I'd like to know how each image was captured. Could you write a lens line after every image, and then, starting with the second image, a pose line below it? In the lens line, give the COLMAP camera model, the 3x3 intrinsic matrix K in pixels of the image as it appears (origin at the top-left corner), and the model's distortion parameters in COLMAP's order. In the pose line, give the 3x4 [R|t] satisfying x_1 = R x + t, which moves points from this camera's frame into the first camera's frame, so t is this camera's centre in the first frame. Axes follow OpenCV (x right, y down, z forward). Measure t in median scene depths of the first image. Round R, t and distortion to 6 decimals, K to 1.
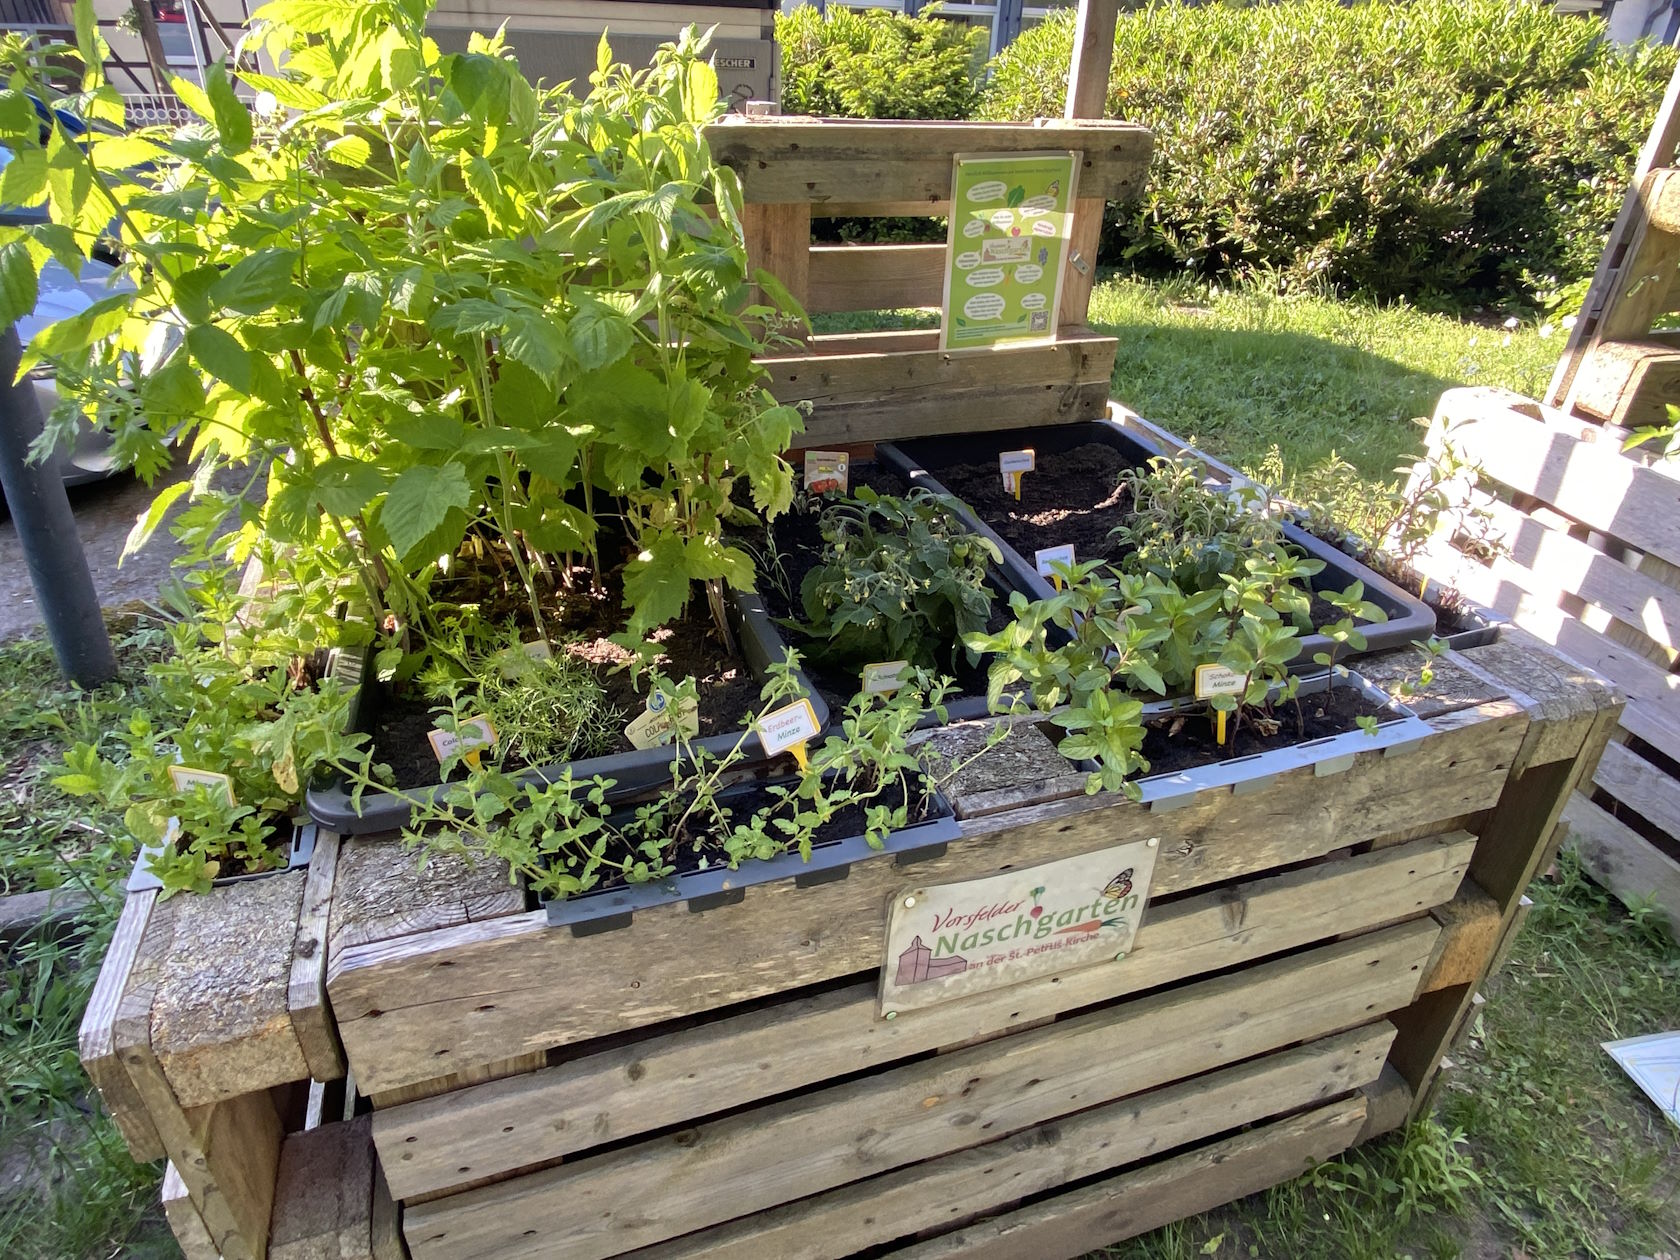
lens RADIAL K [[1067.6, 0, 840.0], [0, 1067.6, 630.0], [0, 0, 1]] dist [0.081594, -0.079650]
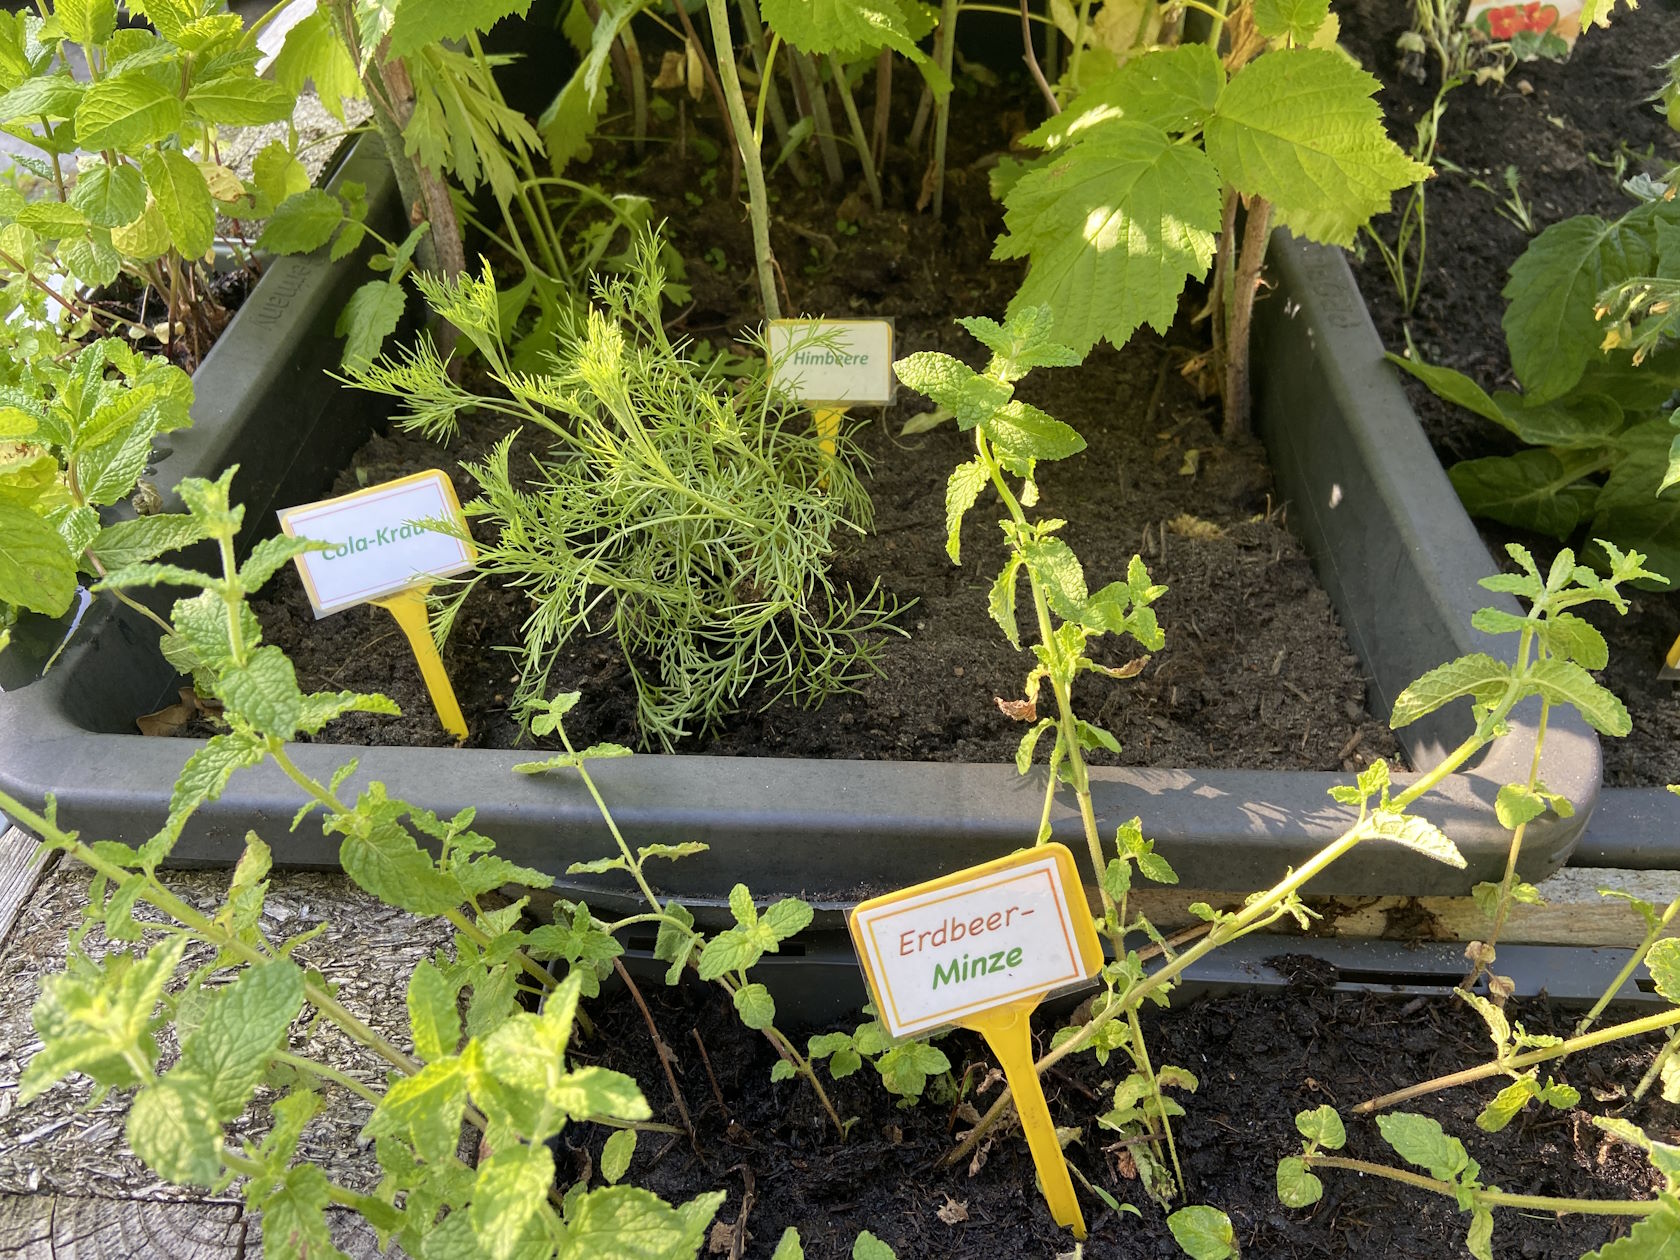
lens RADIAL K [[1251.0, 0, 840.0], [0, 1251.0, 630.0], [0, 0, 1]] dist [0.053602, 0.000082]
pose [[0.937939, 0.232477, -0.257341, -0.074922], [-0.157229, 0.946457, 0.281954, -0.011436], [0.309110, -0.223994, 0.924271, 0.397712]]
